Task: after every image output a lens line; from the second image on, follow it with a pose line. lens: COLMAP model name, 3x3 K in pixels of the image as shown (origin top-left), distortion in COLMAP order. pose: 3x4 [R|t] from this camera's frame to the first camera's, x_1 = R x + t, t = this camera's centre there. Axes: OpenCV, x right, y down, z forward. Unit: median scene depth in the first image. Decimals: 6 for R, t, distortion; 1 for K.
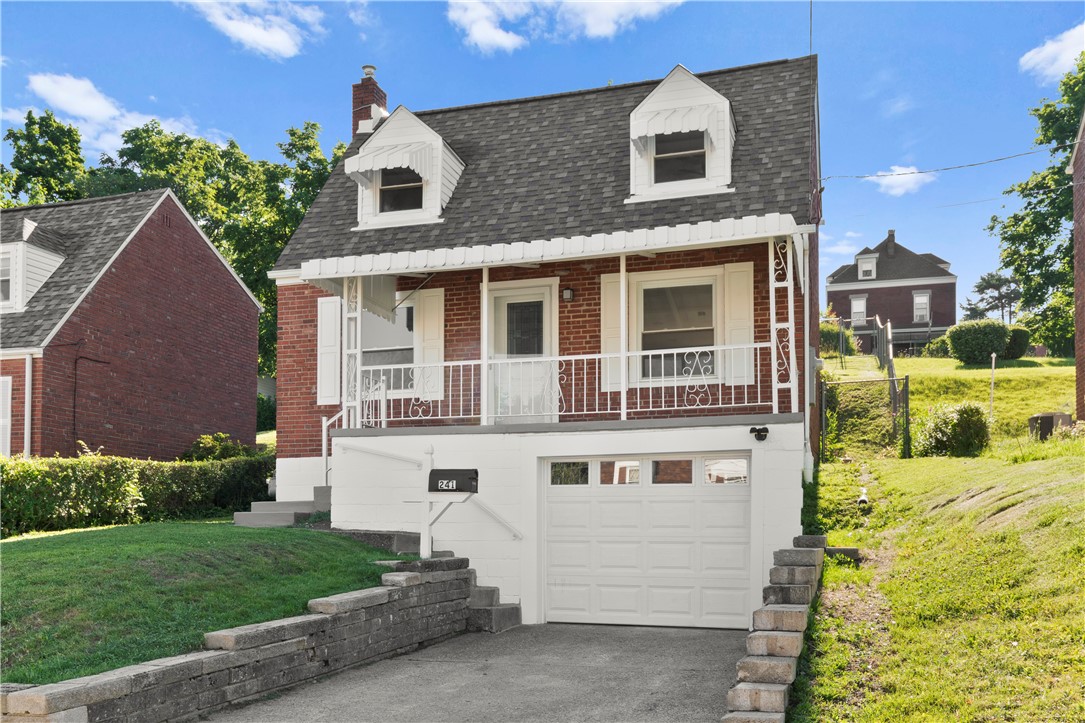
lens RADIAL K [[969.2, 0, 545.0], [0, 969.2, 370.2], [0, 0, 1]] dist [0.016962, -0.018977]
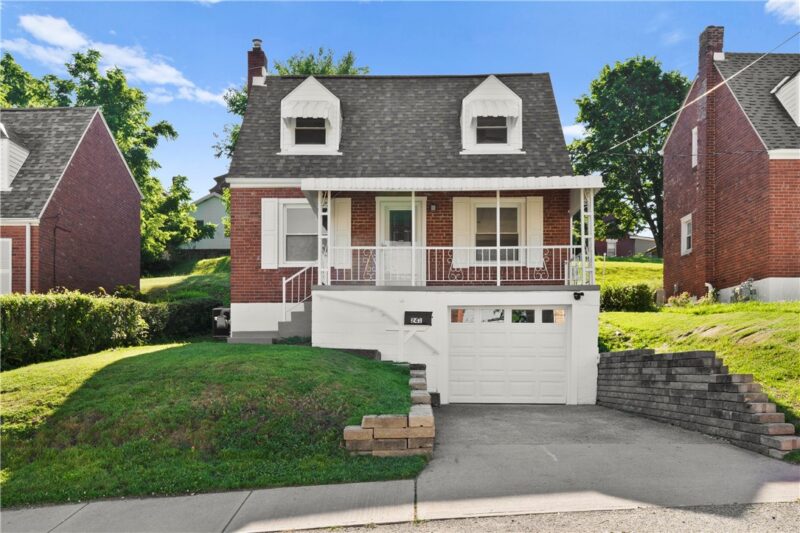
lens RADIAL K [[698.1, 0, 400.3], [0, 698.1, 261.2], [0, 0, 1]] dist [0.004890, 0.024230]
pose [[0.957869, 0.043401, 0.283906, -0.317172], [-0.047981, 0.998806, 0.009195, 0.003174], [-0.283168, -0.022430, 0.958808, -0.104263]]
